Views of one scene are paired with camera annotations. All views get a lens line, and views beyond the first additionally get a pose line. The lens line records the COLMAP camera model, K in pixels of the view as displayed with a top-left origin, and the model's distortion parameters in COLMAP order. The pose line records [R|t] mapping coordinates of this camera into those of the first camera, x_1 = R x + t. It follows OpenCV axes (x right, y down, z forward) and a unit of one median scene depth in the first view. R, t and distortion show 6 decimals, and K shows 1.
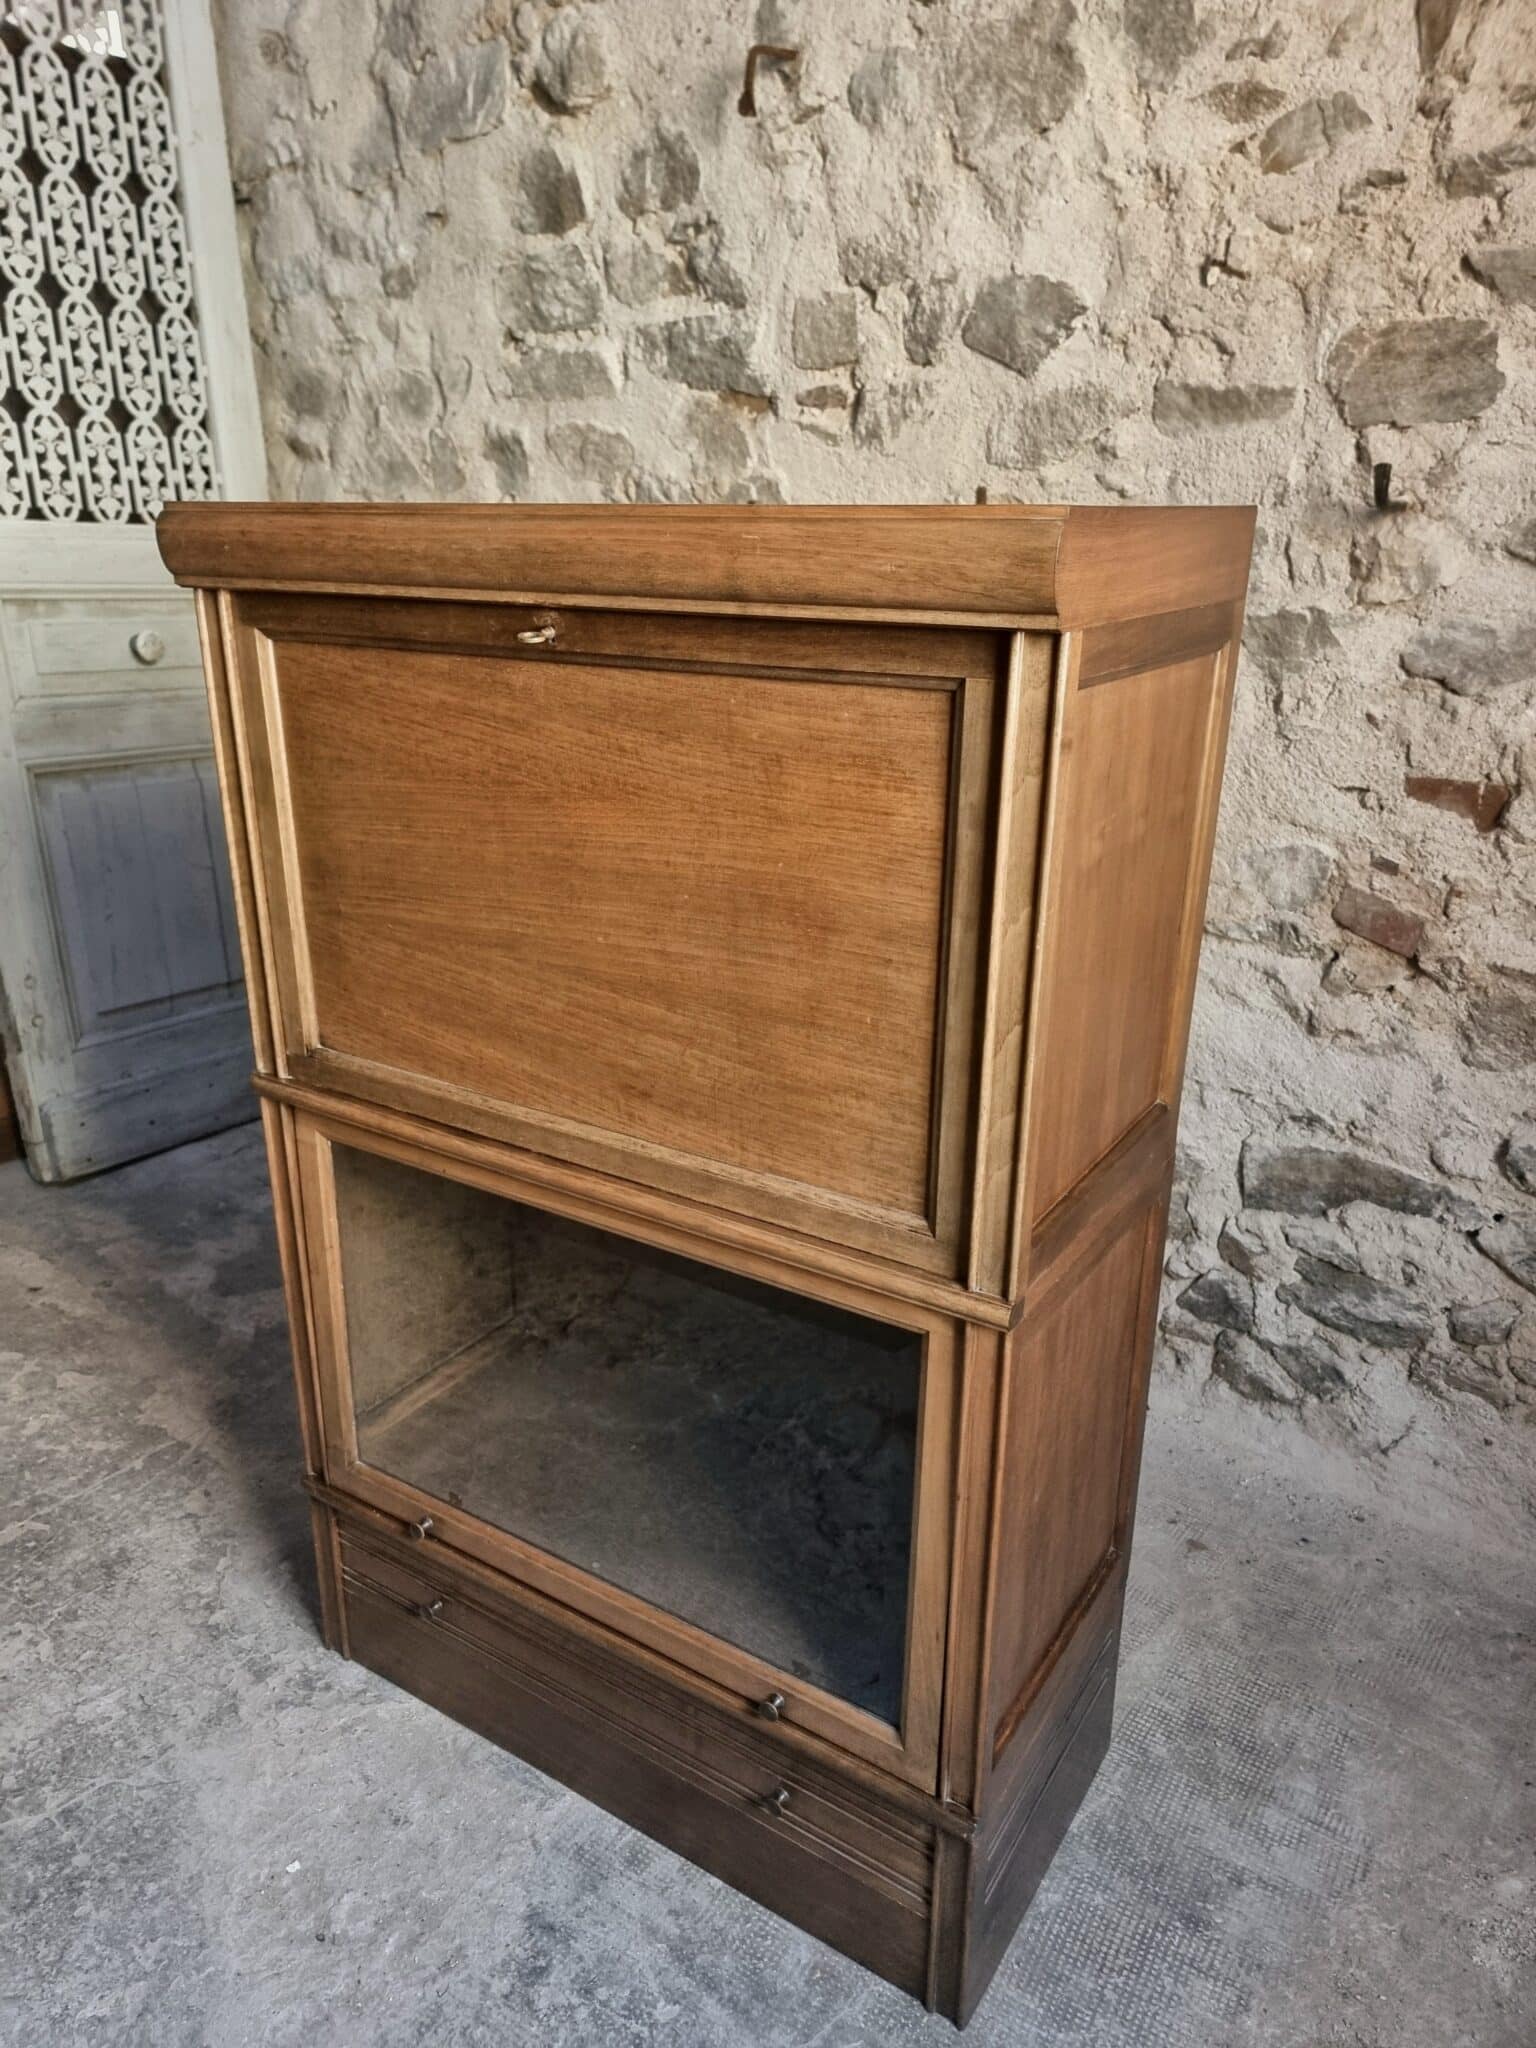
lens RADIAL K [[1419.3, 0, 742.8], [0, 1419.3, 1051.2], [0, 0, 1]] dist [0.090571, -0.085462]
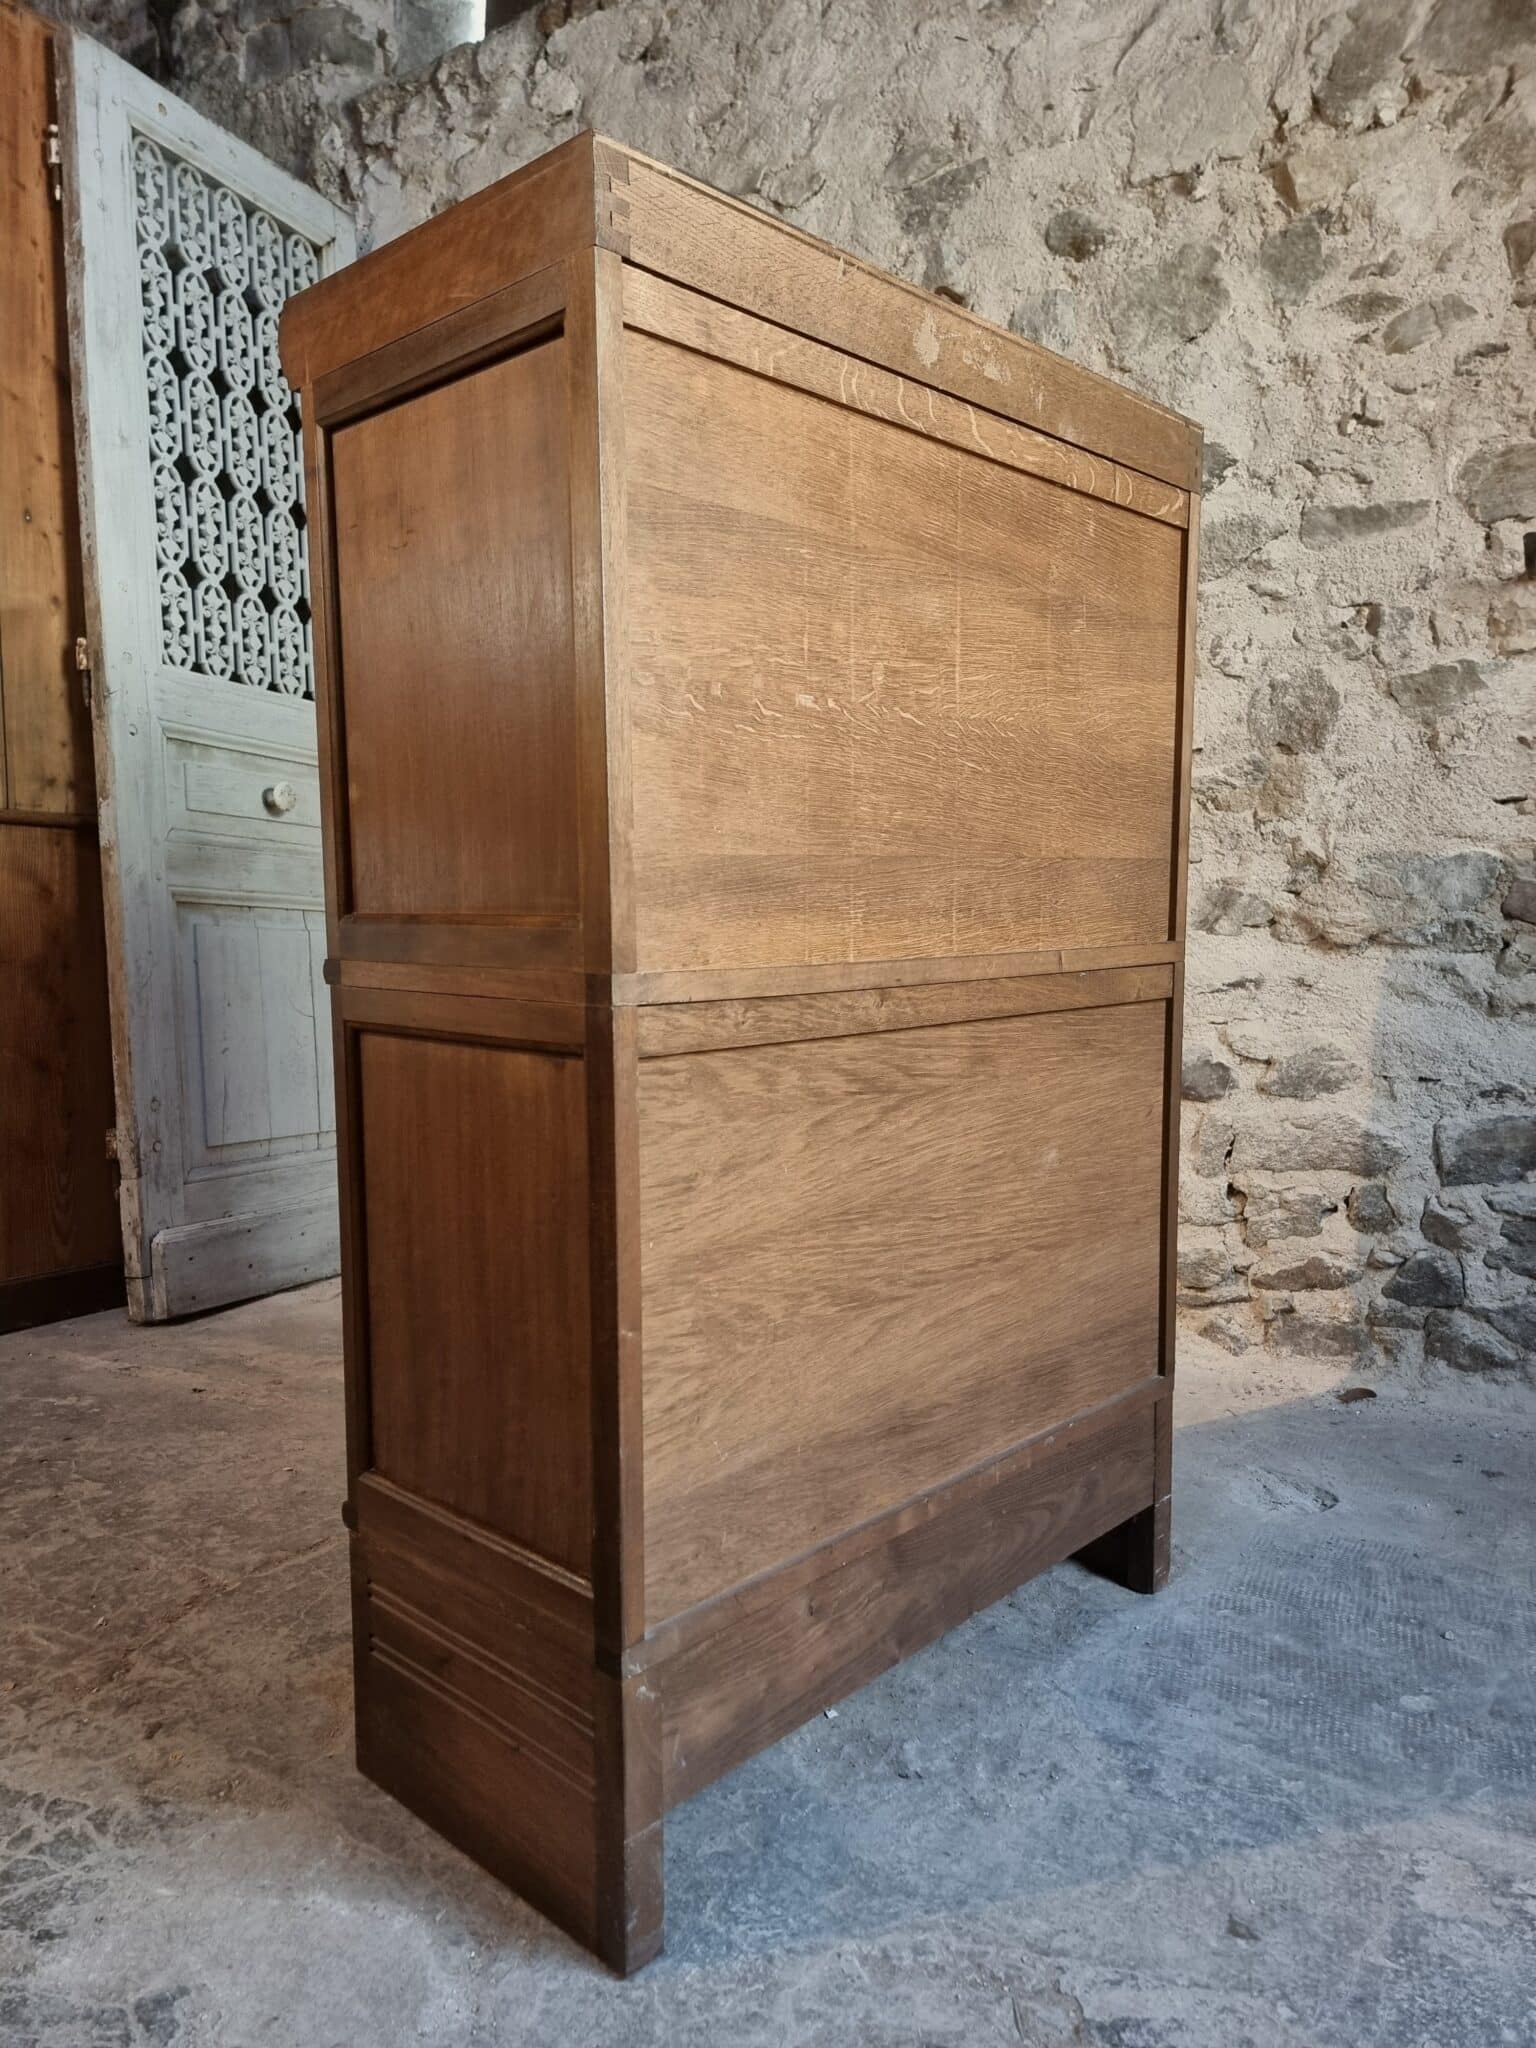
lens RADIAL K [[1416.4, 0, 749.9], [0, 1416.4, 1062.4], [0, 0, 1]] dist [0.090740, -0.085434]
pose [[0.984162, -0.010210, 0.176974, -0.409974], [0.055512, 0.965878, -0.252978, 0.292138], [-0.168353, 0.258796, 0.951148, 0.001798]]
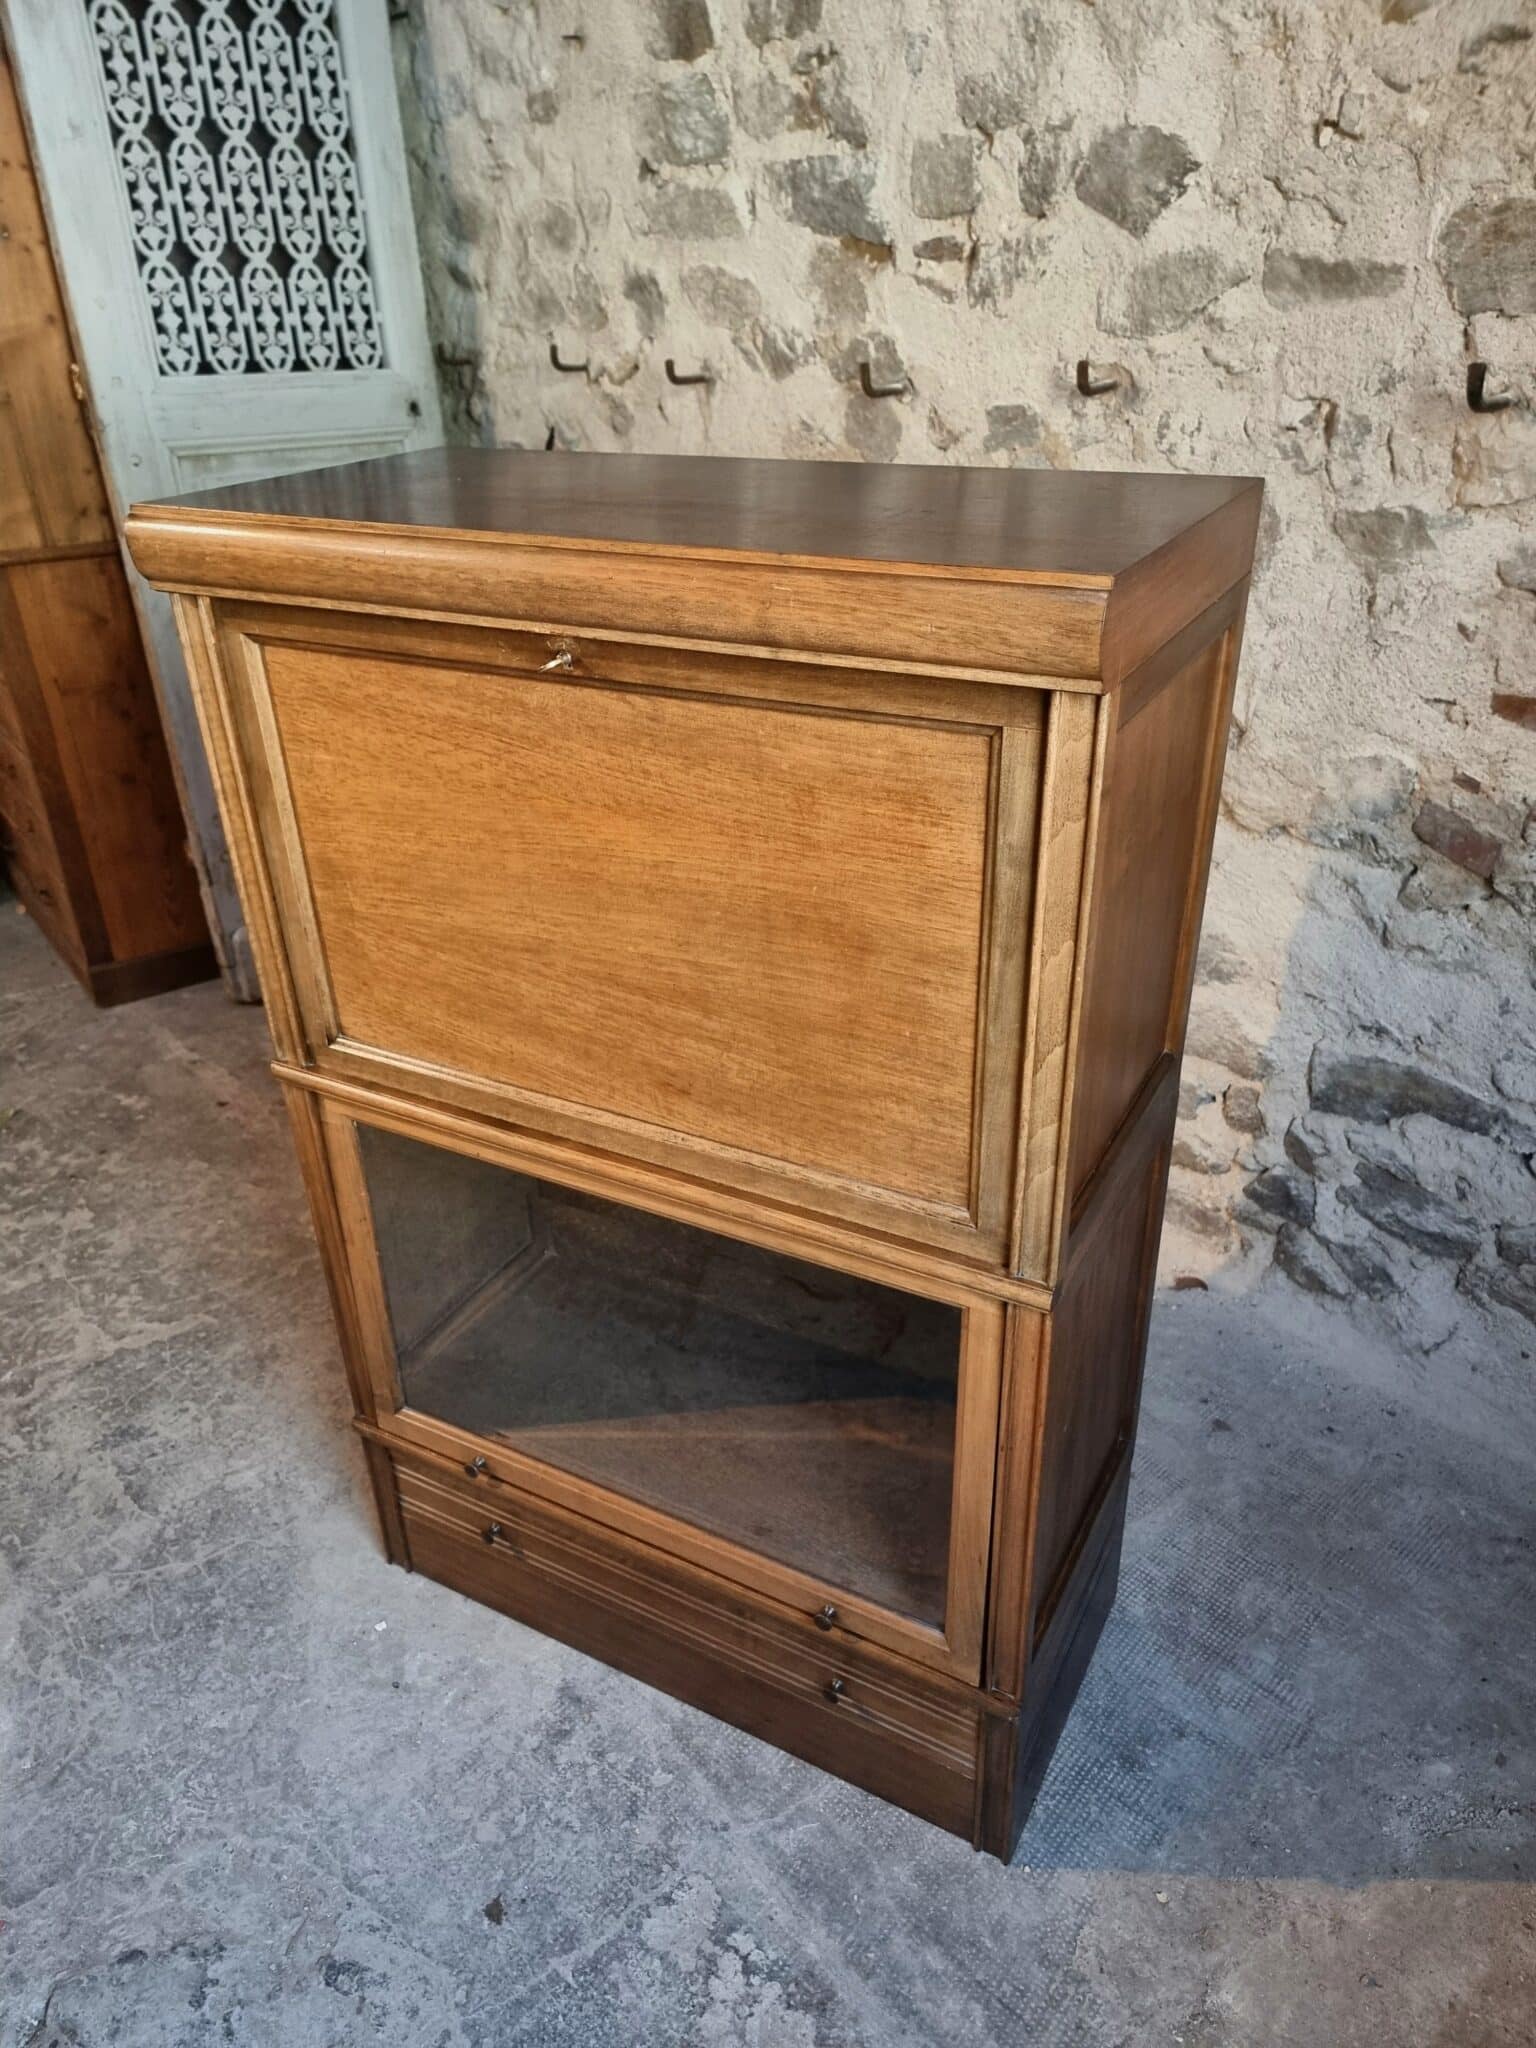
lens RADIAL K [[1423.4, 0, 753.4], [0, 1423.4, 1049.9], [0, 0, 1]] dist [0.088367, -0.083082]
pose [[0.987624, 0.049495, -0.148824, 0.120036], [-0.026306, 0.987733, 0.153923, -0.084446], [0.154617, -0.148103, 0.976811, -0.048179]]
